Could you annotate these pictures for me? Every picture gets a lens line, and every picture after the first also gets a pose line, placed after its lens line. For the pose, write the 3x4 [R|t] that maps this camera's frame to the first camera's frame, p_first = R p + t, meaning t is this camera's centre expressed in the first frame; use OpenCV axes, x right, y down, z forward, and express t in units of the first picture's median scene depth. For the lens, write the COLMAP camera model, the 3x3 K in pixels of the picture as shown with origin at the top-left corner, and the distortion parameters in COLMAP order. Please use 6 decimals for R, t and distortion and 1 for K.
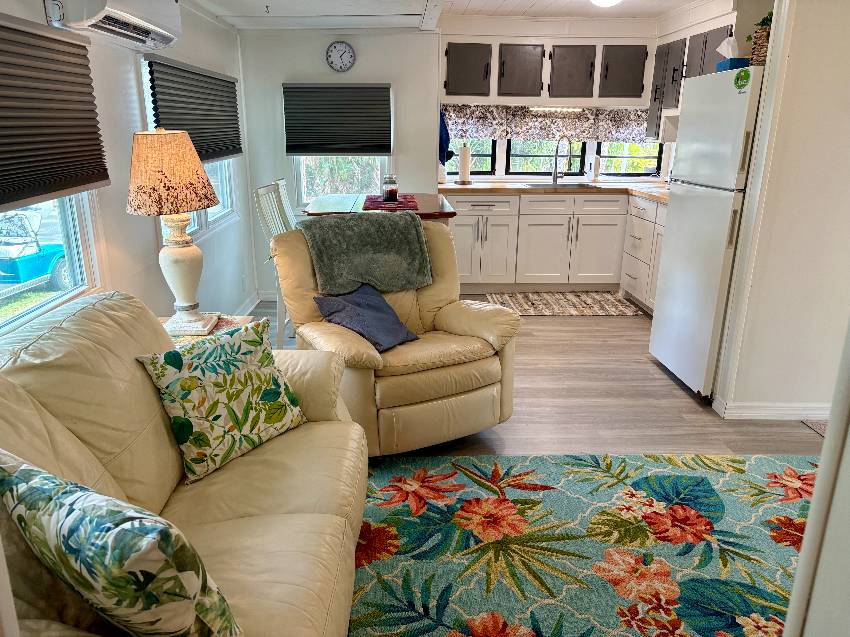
lens RADIAL K [[640.3, 0, 425.0], [0, 640.3, 318.5], [0, 0, 1]] dist [0.001034, -0.004292]
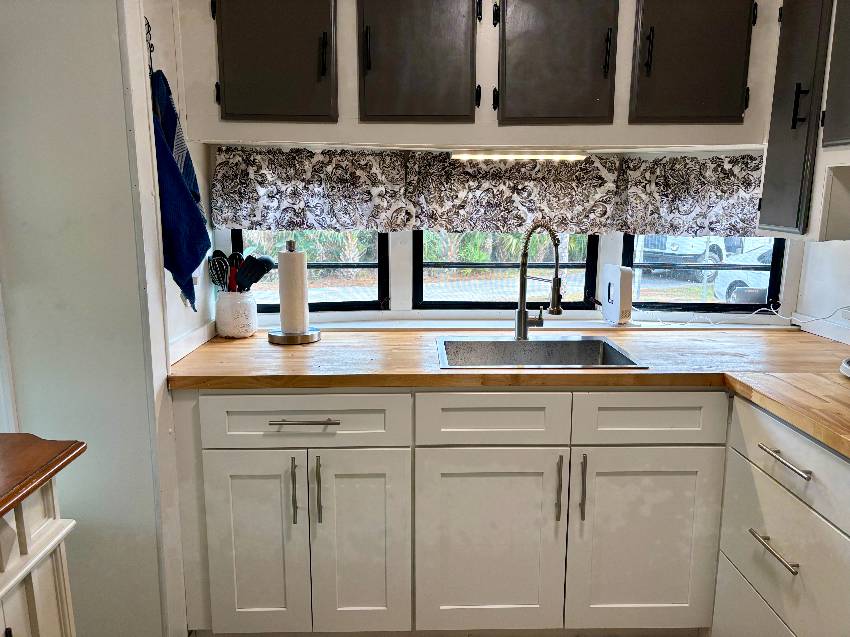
lens RADIAL K [[640.3, 0, 425.0], [0, 640.3, 318.5], [0, 0, 1]] dist [0.001034, -0.004292]
pose [[0.999869, -0.004680, -0.015471, 0.148495], [0.002896, 0.993553, -0.113334, -0.178968], [0.015902, 0.113274, 0.993437, 0.603907]]
